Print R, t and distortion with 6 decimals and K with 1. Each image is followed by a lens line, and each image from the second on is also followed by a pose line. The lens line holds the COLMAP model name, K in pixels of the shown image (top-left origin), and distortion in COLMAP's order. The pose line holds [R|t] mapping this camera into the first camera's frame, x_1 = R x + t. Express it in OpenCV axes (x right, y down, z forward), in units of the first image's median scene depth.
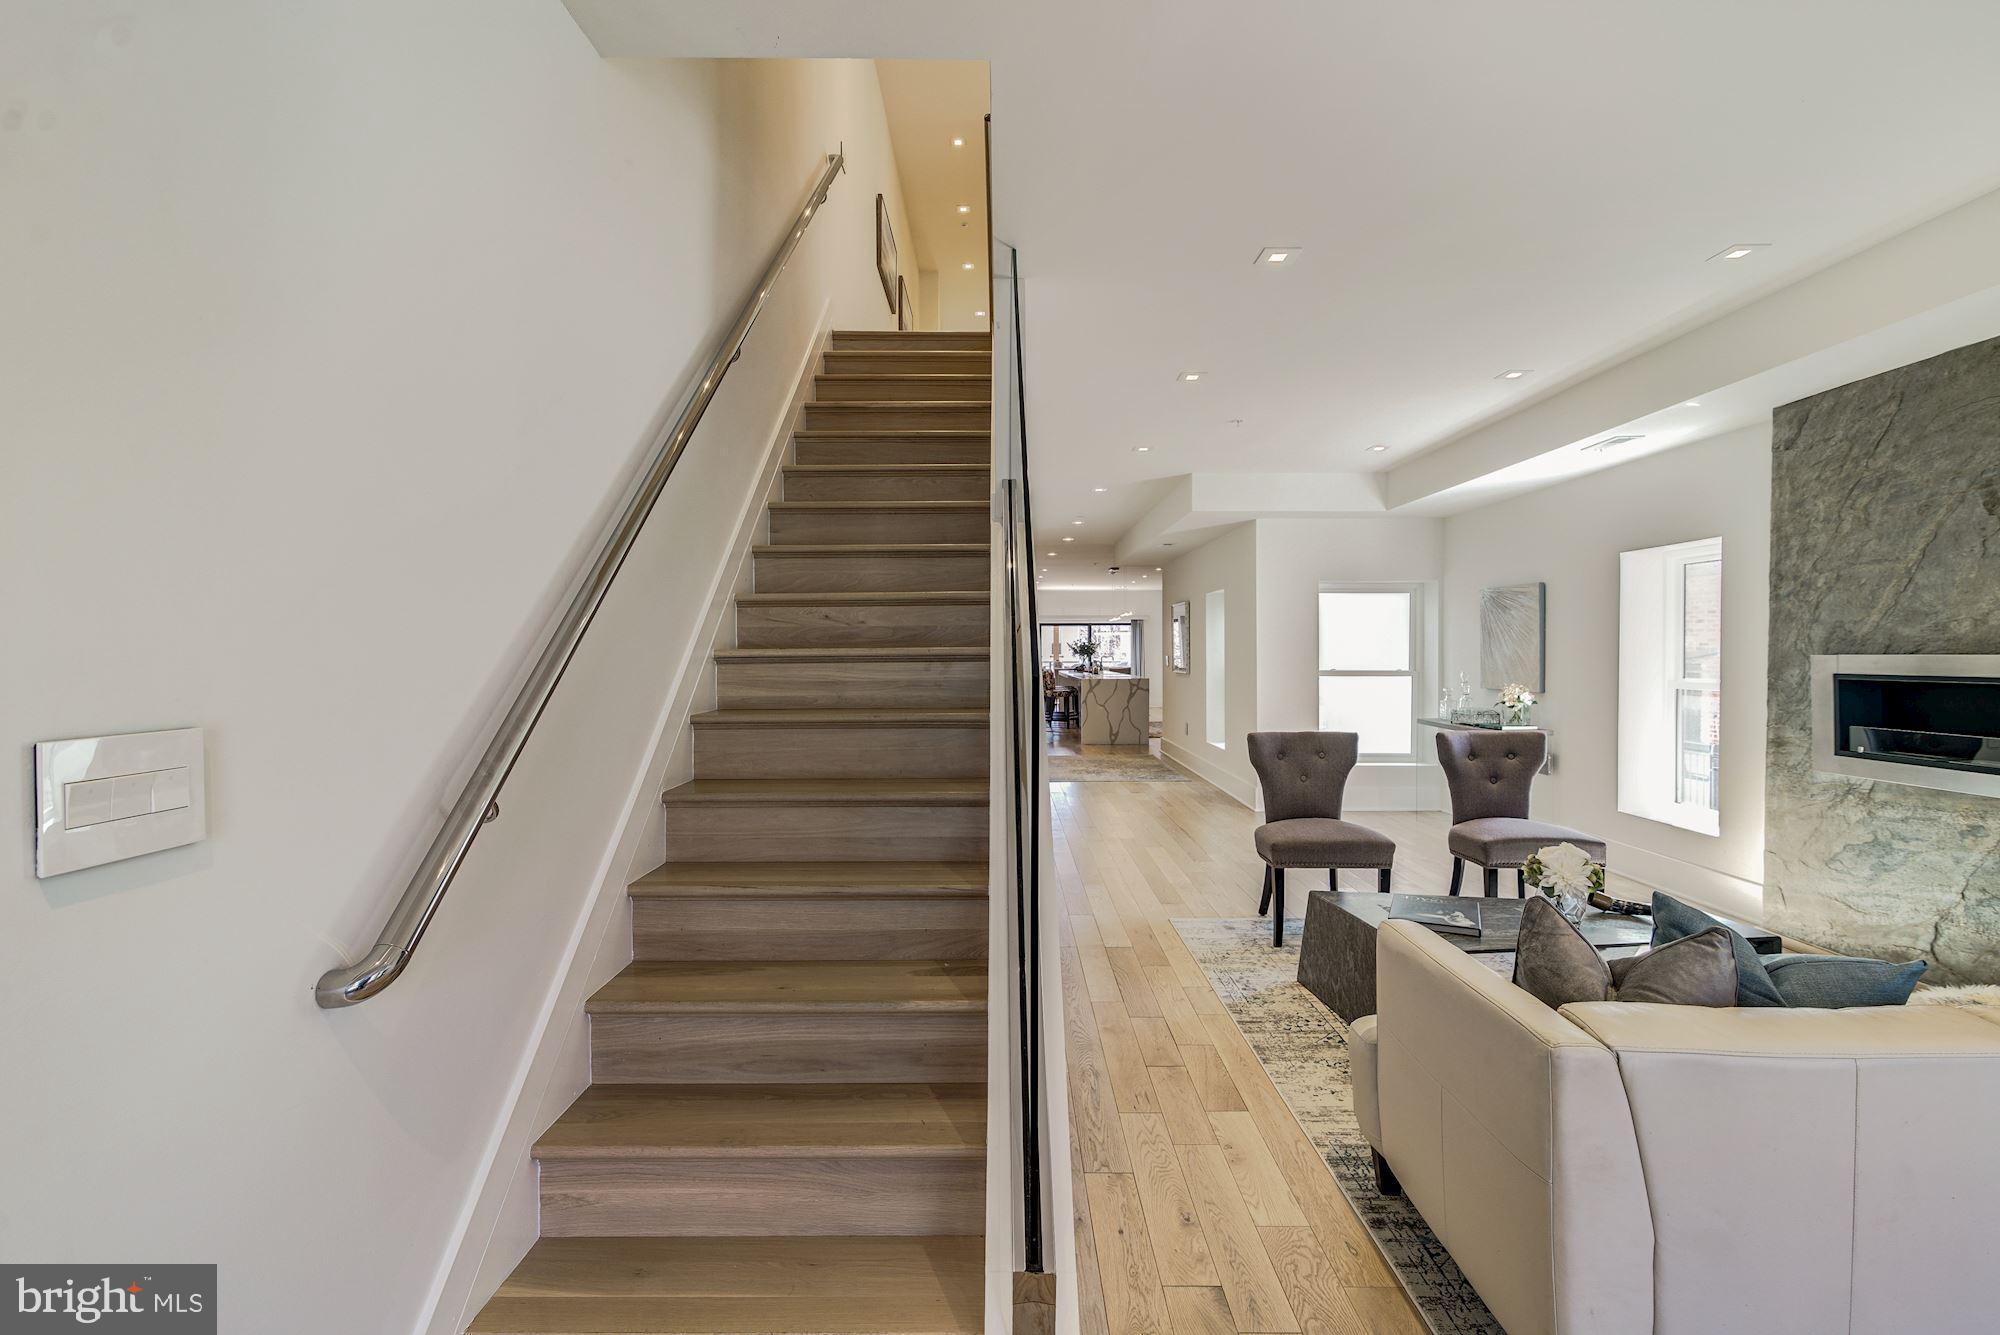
lens RADIAL K [[927.7, 0, 1001.5], [0, 927.7, 665.0], [0, 0, 1]] dist [-0.002320, 0.000370]
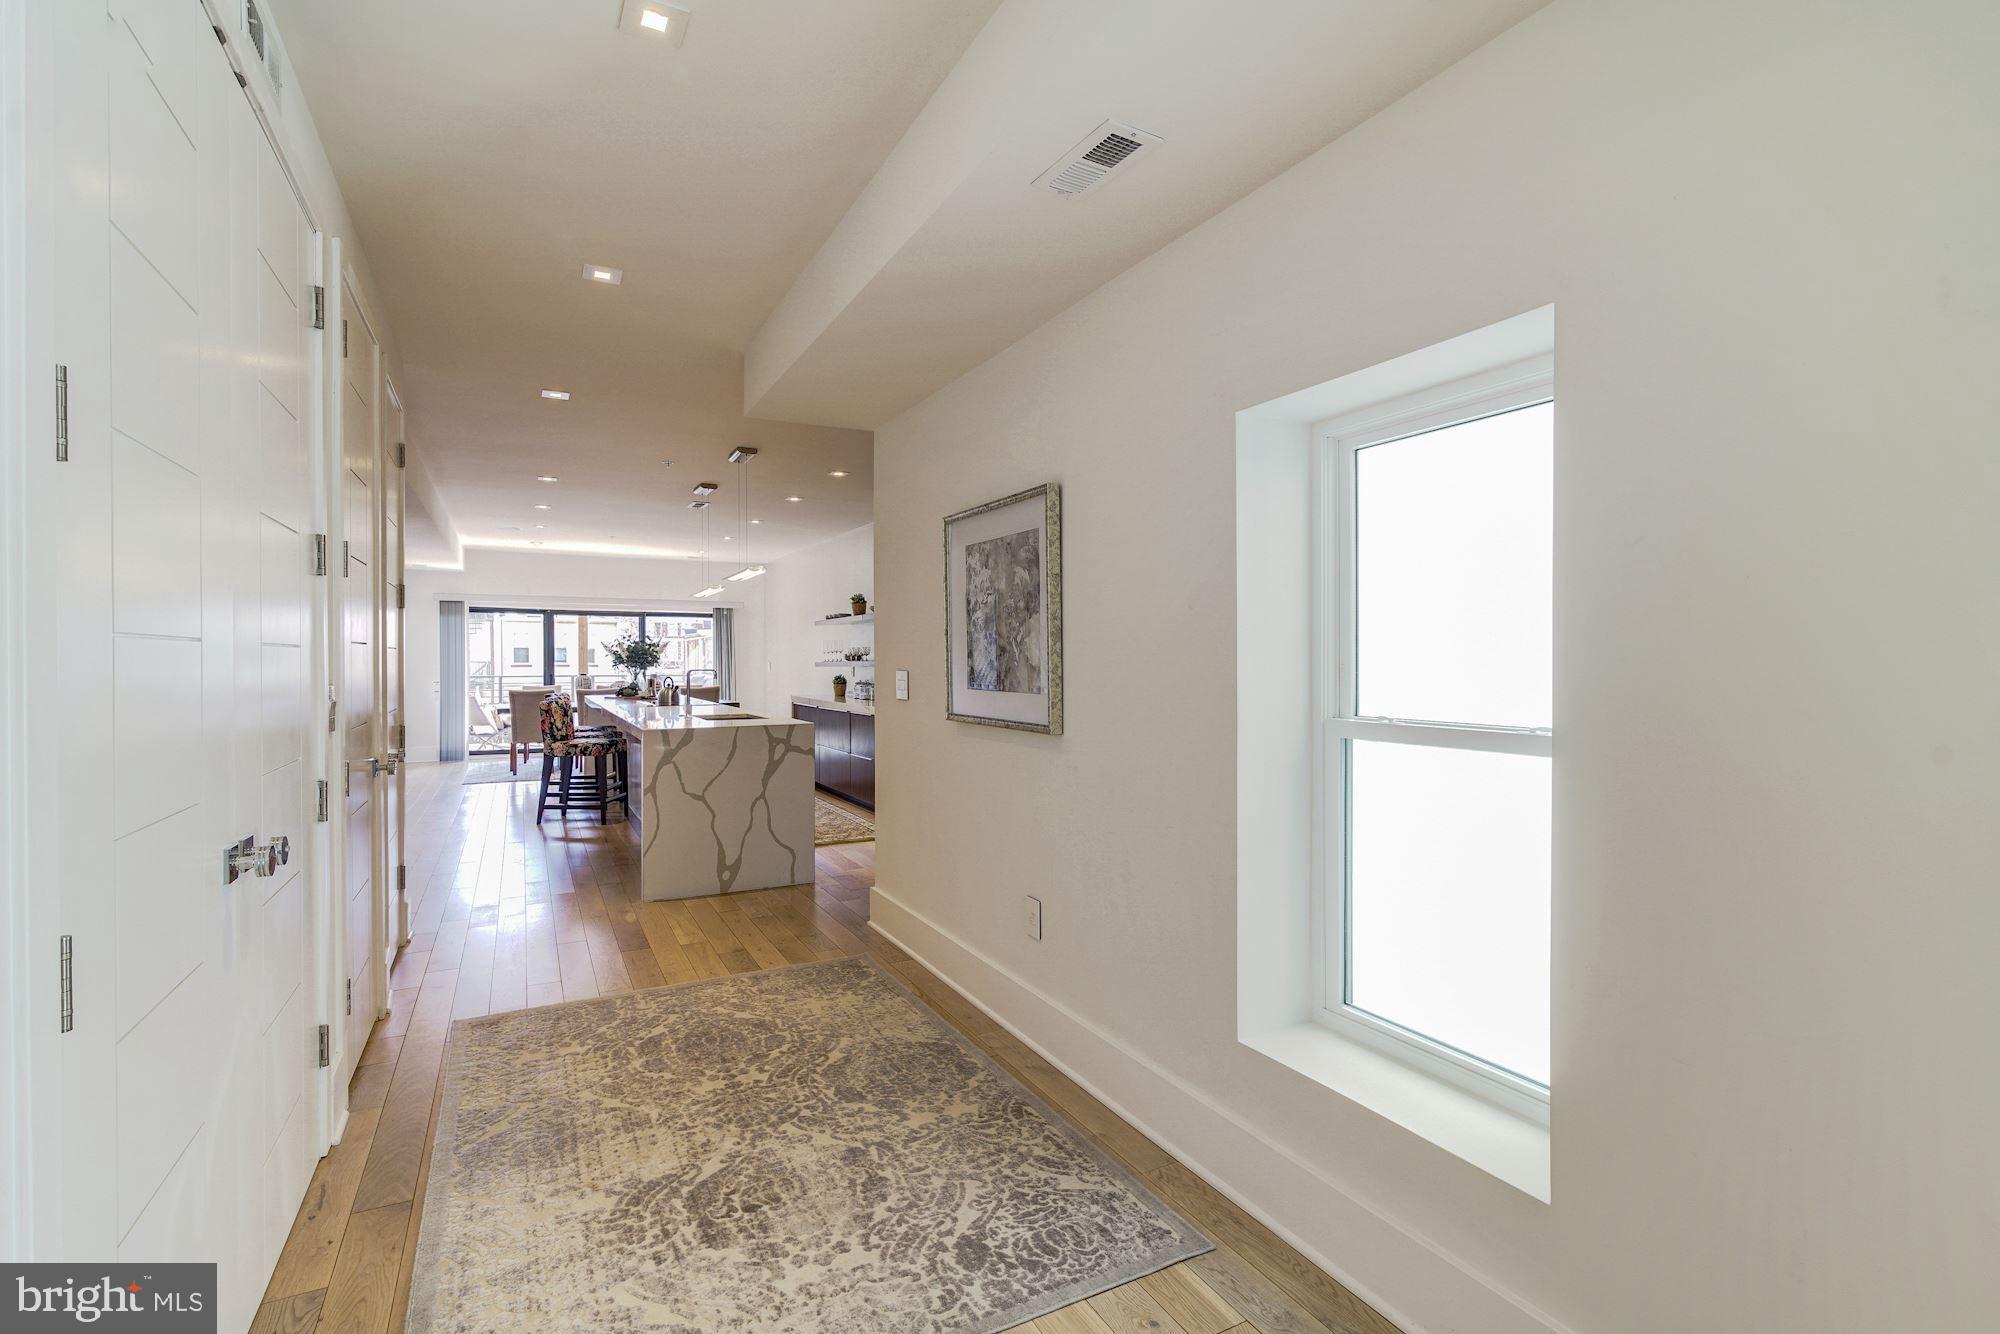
lens RADIAL K [[927.7, 0, 999.5], [0, 927.7, 668.0], [0, 0, 1]] dist [-0.002320, 0.000370]
pose [[0.889550, -0.001839, 0.456834, 0.031065], [0.004244, 0.999982, -0.004239, -0.006164], [-0.456818, 0.005710, 0.889542, 0.429023]]
